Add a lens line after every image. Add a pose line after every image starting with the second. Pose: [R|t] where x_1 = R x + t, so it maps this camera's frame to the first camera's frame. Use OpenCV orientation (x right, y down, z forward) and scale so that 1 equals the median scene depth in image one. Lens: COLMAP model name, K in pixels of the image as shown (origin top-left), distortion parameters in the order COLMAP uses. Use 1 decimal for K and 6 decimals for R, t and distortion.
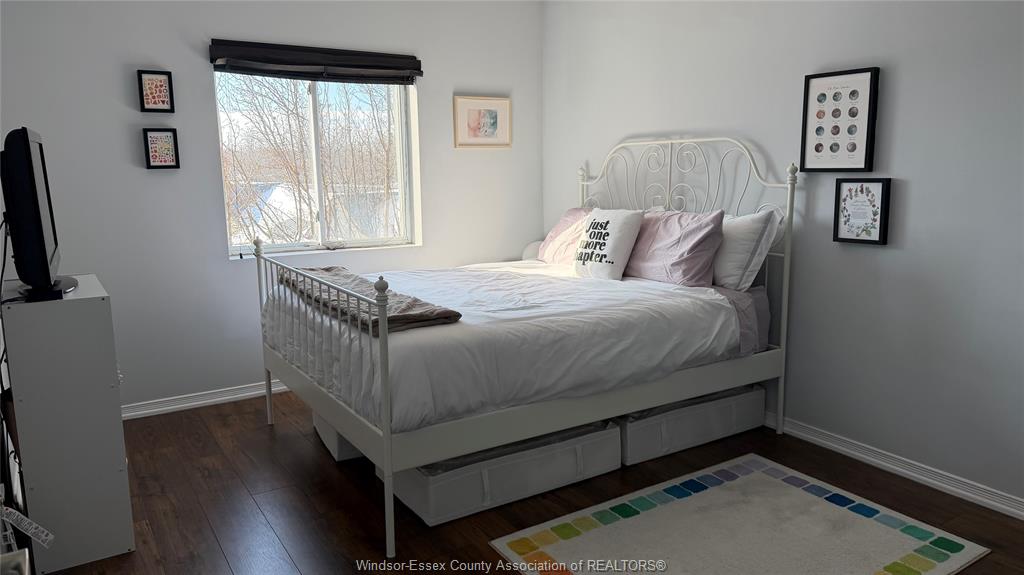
lens RADIAL K [[721.8, 0, 510.8], [0, 721.8, 287.1], [0, 0, 1]] dist [0.005584, -0.001309]
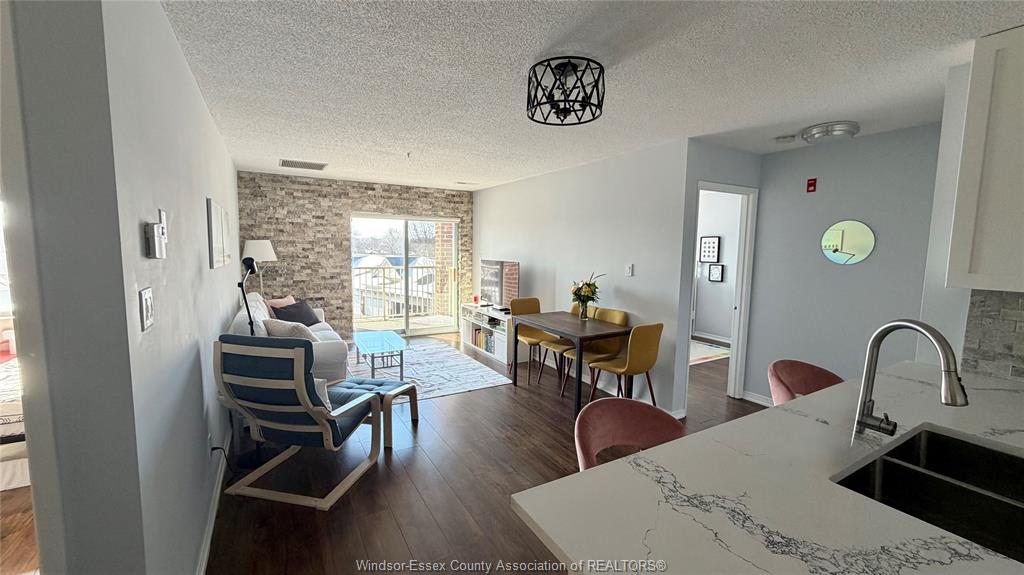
lens RADIAL K [[404.2, 0, 508.6], [0, 404.2, 288.2], [0, 0, 1]] dist [-0.003423, 0.000065]
pose [[0.998835, 0.023050, -0.042389, -0.499266], [-0.025997, 0.997184, -0.070350, 0.147665], [0.040648, 0.071370, 0.996621, -1.123008]]
